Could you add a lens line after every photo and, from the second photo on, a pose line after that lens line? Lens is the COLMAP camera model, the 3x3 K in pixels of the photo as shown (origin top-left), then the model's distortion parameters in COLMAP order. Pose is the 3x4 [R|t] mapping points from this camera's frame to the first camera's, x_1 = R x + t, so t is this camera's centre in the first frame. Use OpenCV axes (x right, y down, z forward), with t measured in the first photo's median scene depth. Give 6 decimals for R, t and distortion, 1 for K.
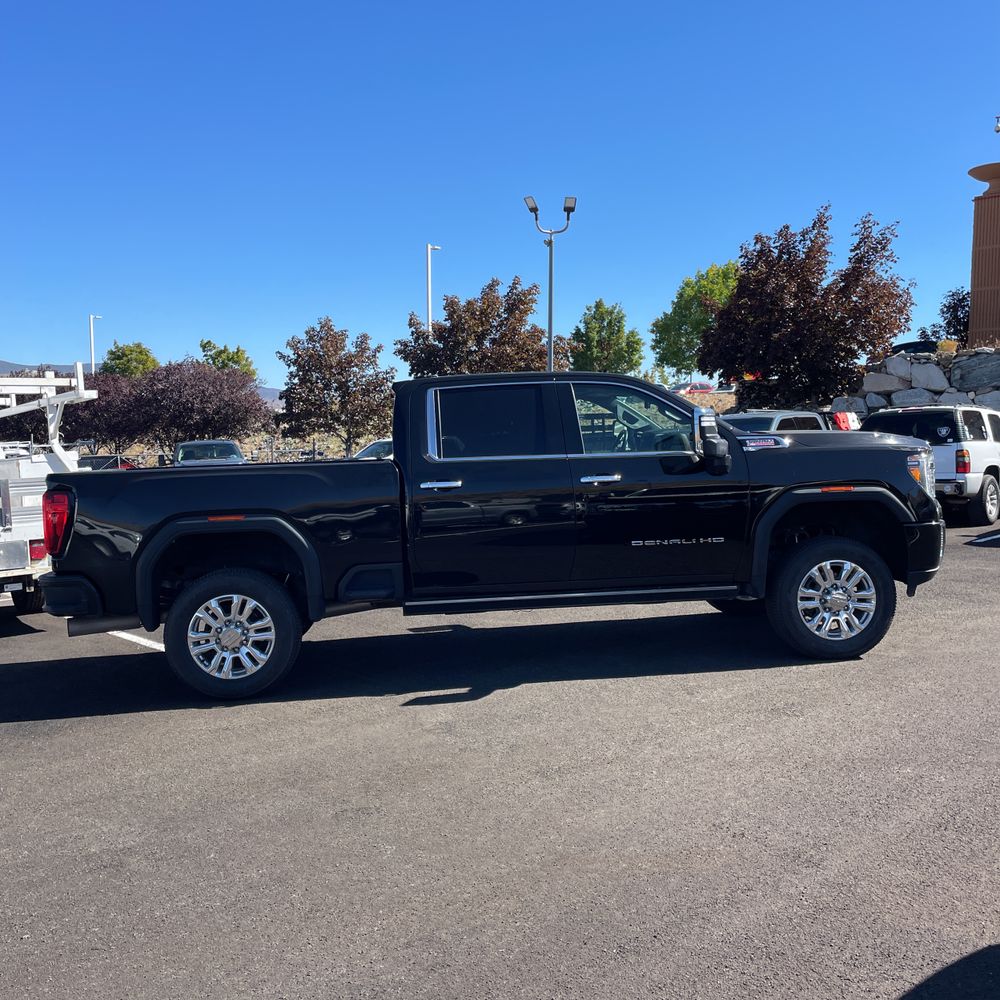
lens RADIAL K [[1018.0, 0, 491.2], [0, 1018.0, 503.4], [0, 0, 1]] dist [0.040760, 0.000000]
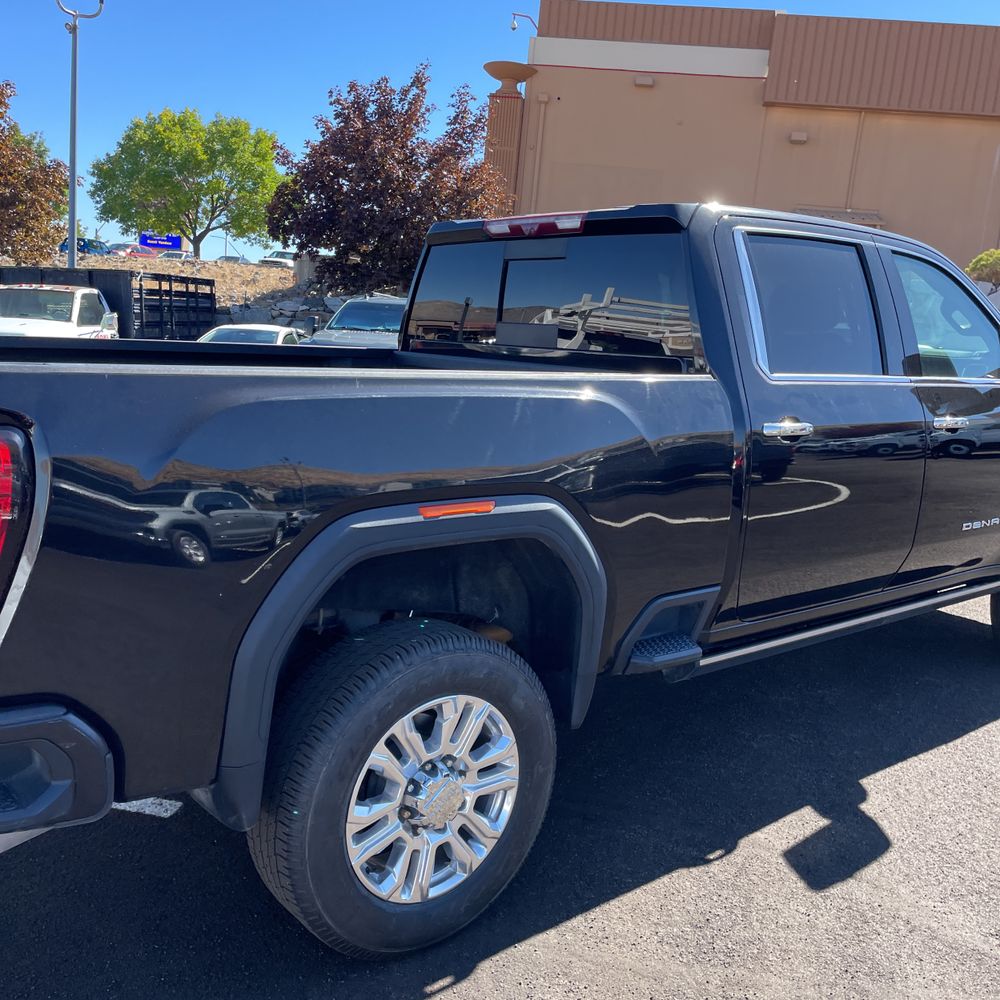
lens RADIAL K [[1018.0, 0, 510.3], [0, 1018.0, 510.6], [0, 0, 1]] dist [0.040760, 0.000000]
pose [[0.814682, -0.022510, 0.579471, -0.461764], [-0.049800, 0.992839, 0.108582, -0.027153], [-0.577766, -0.117317, 0.807728, 0.671426]]
